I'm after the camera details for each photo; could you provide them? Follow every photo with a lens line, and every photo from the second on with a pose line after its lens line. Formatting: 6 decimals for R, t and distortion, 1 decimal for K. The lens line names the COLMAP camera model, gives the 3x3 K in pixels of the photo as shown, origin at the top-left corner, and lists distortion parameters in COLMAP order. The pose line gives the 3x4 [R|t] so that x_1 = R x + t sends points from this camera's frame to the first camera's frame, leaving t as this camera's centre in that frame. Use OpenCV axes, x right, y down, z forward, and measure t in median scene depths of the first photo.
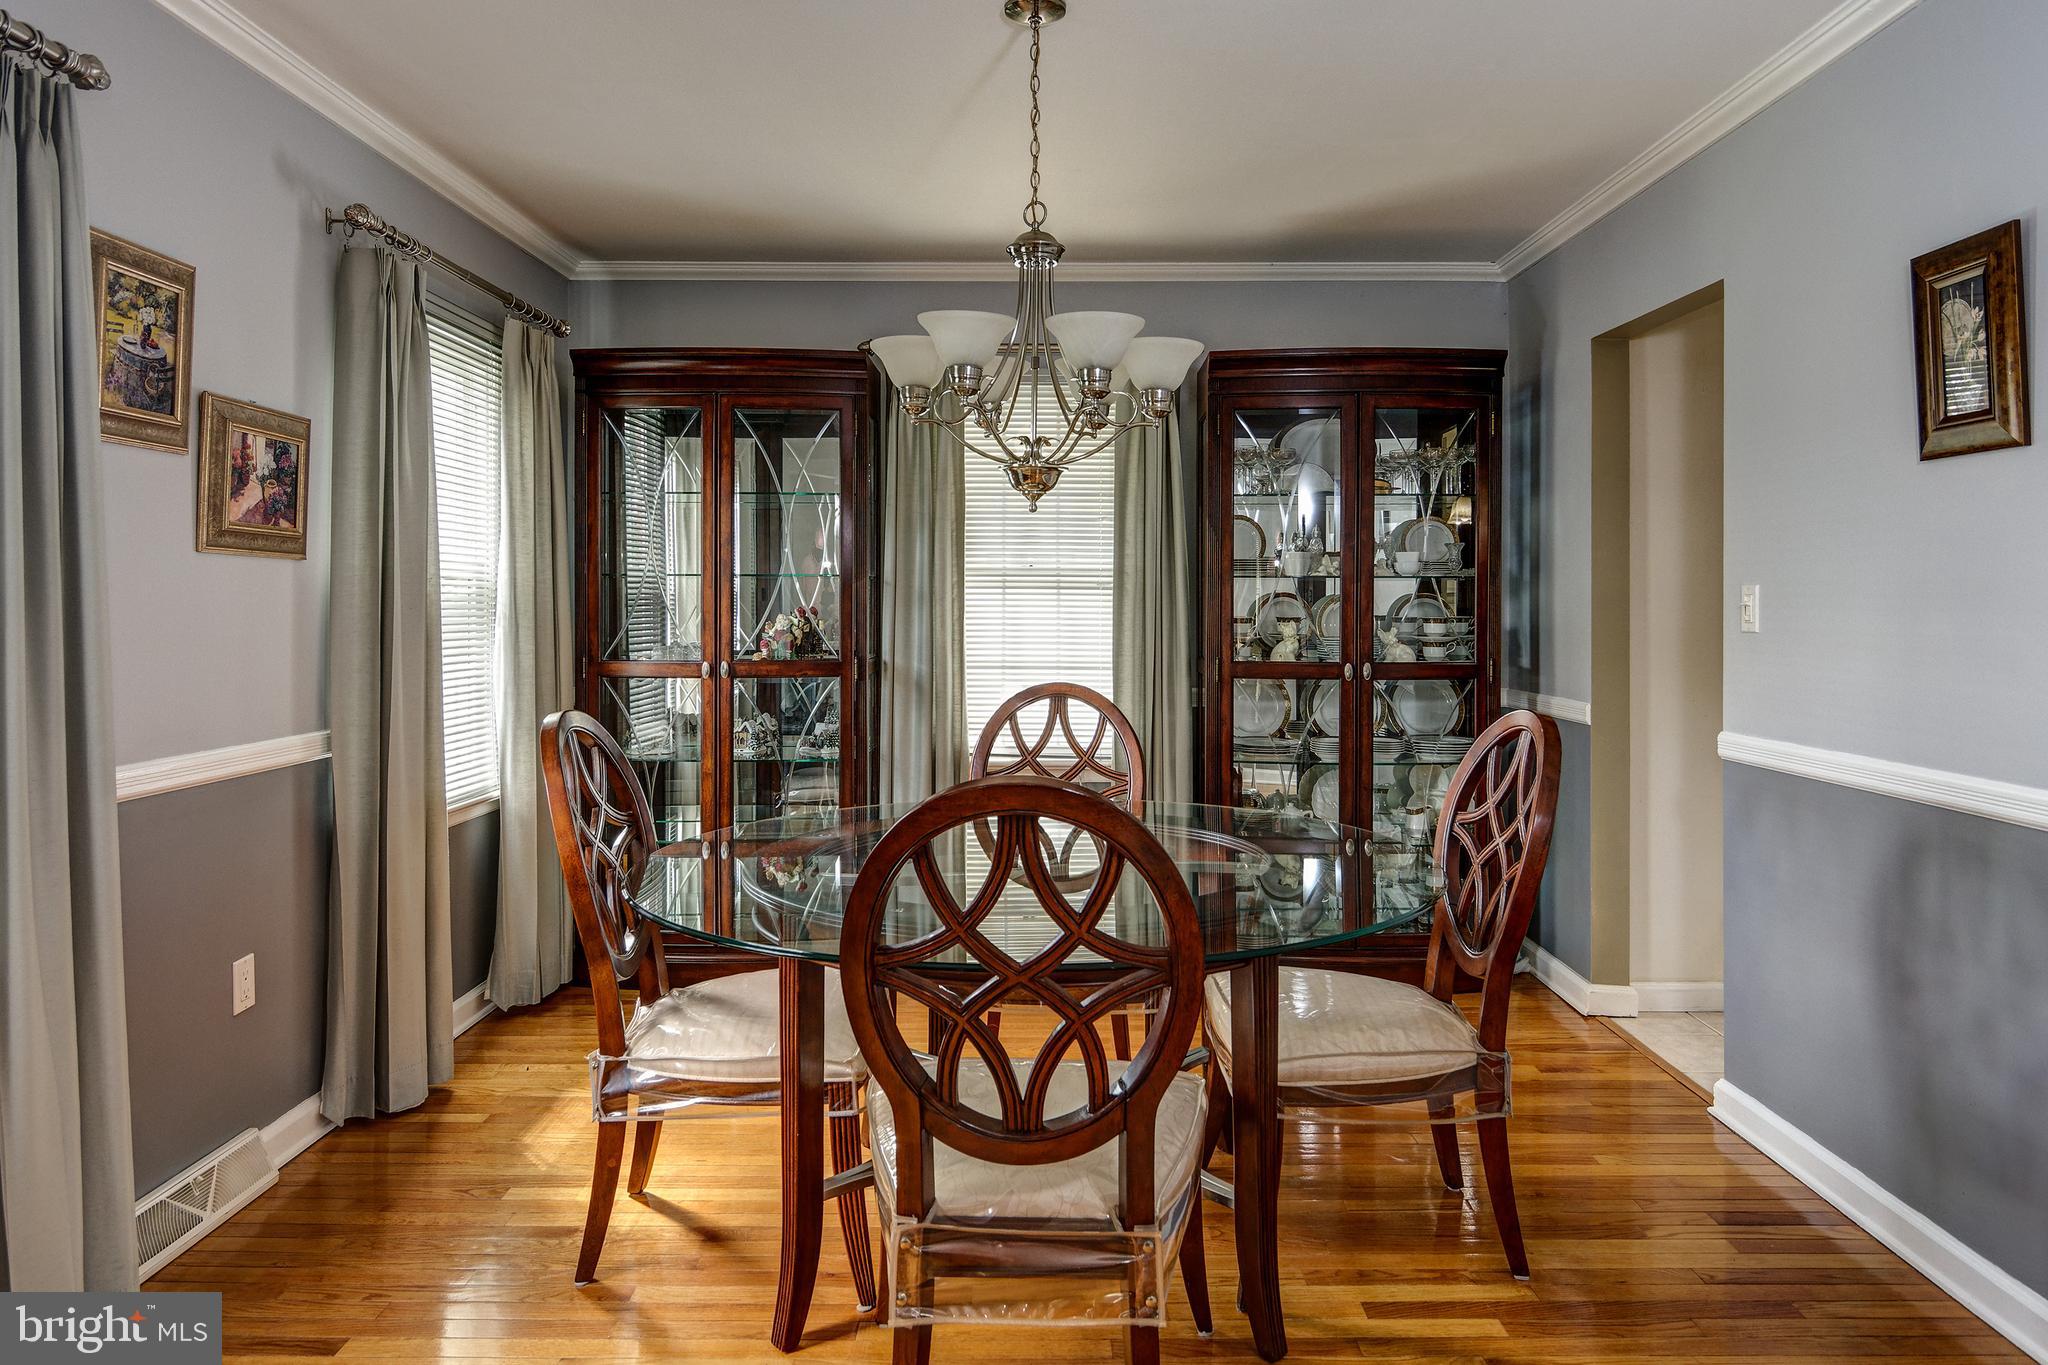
lens RADIAL K [[1333.1, 0, 1026.3], [0, 1333.1, 607.2], [0, 0, 1]] dist [0.003916, 0.004461]
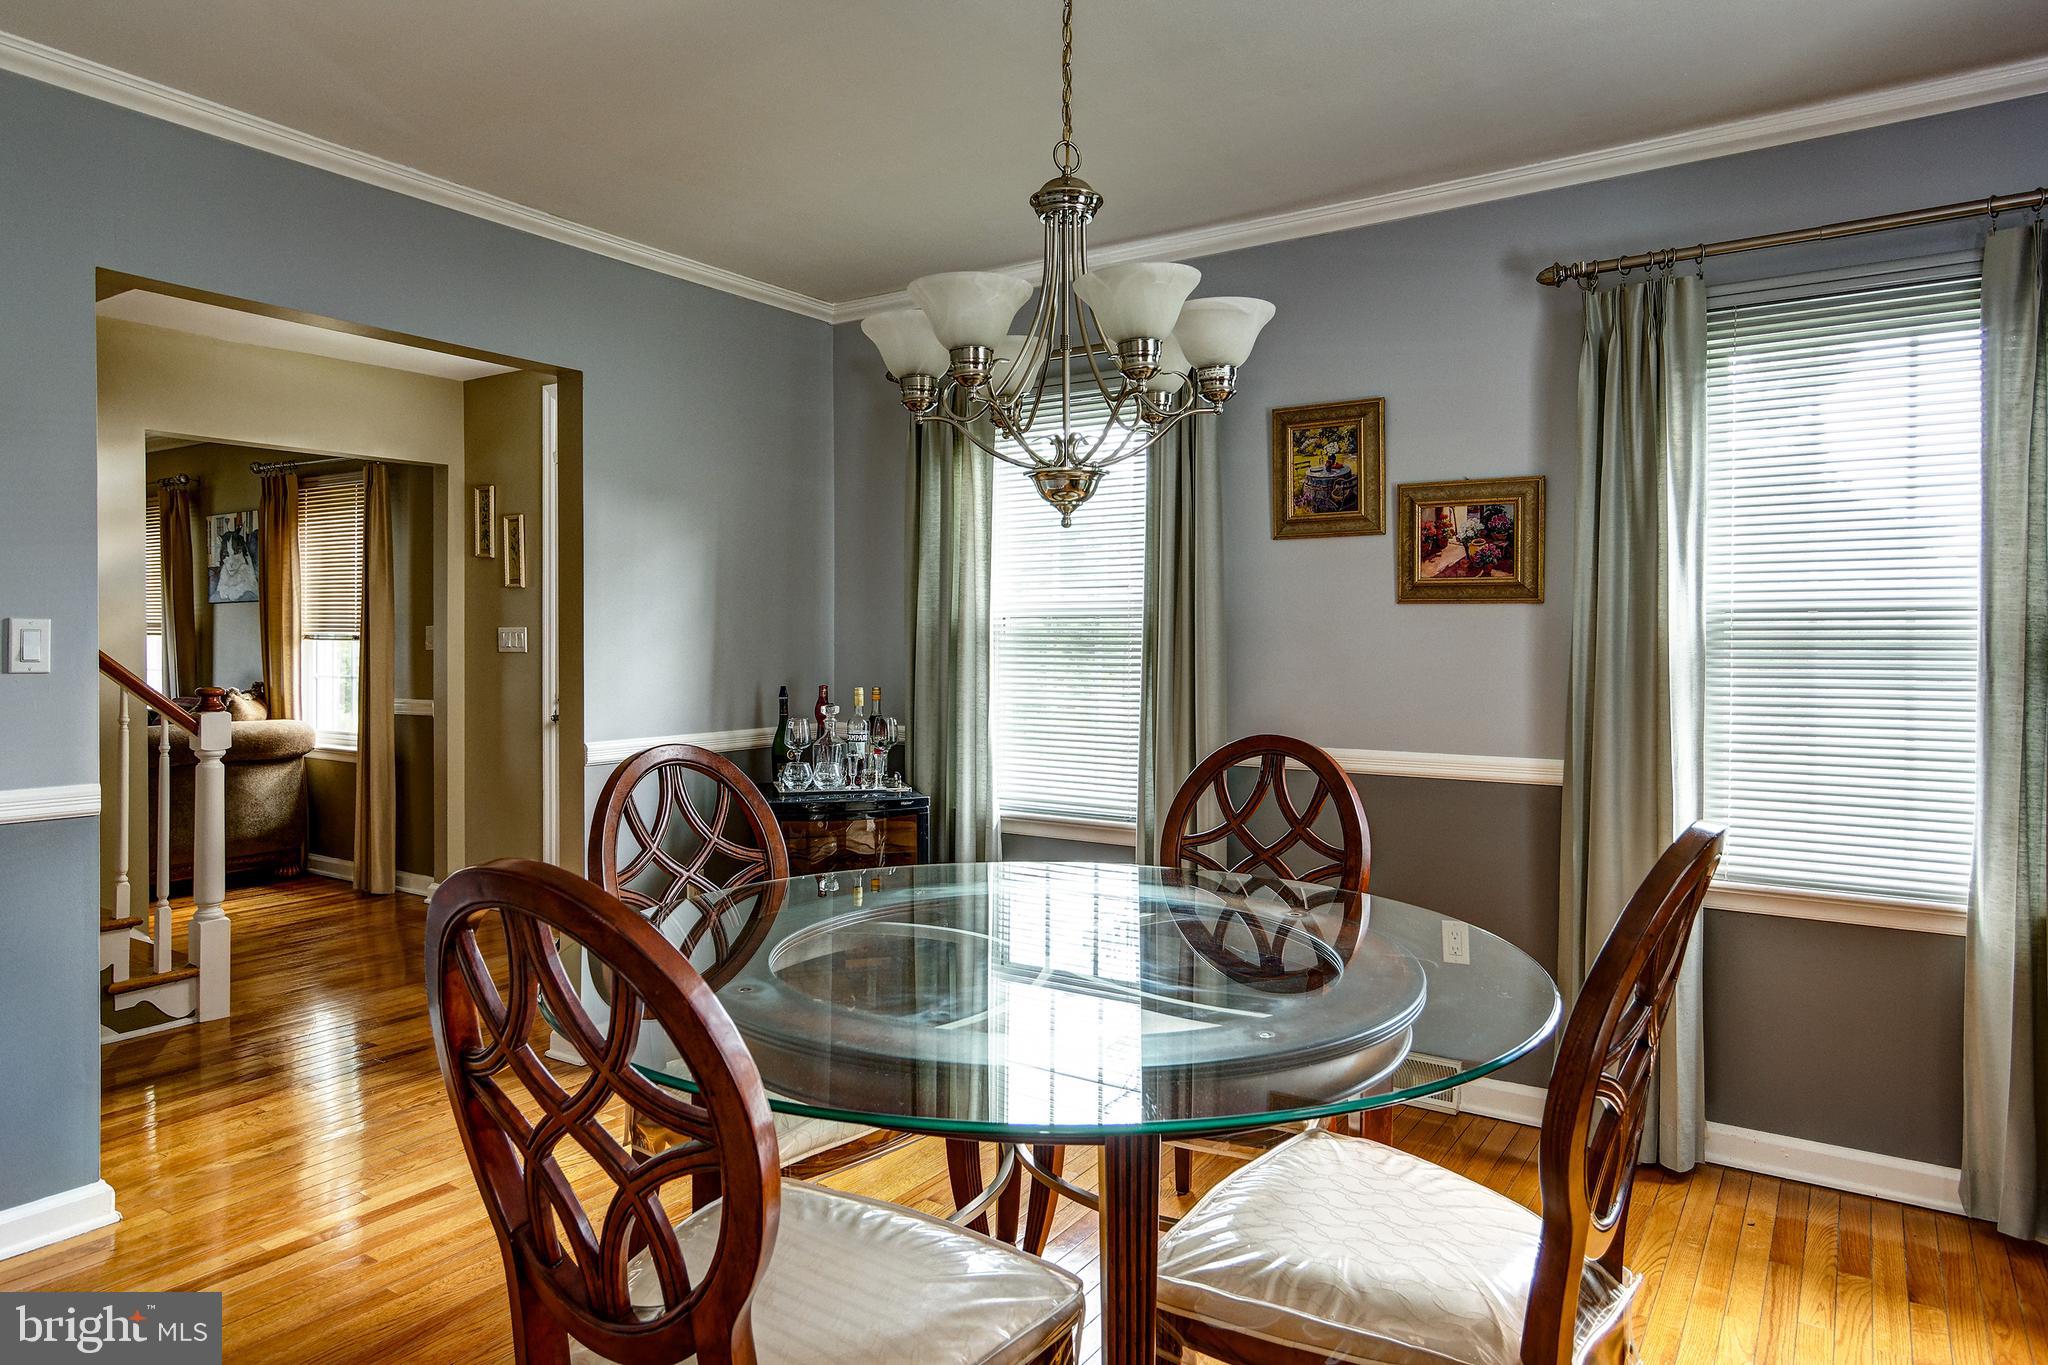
lens RADIAL K [[1248.0, 0, 1024.3], [0, 1248.0, 649.7], [0, 0, 1]] dist [0.000134, -0.000299]
pose [[-0.545948, 0.002443, -0.837815, 0.640950], [-0.003123, 0.999983, 0.004951, -0.000323], [0.837813, 0.005319, -0.545932, 1.365029]]
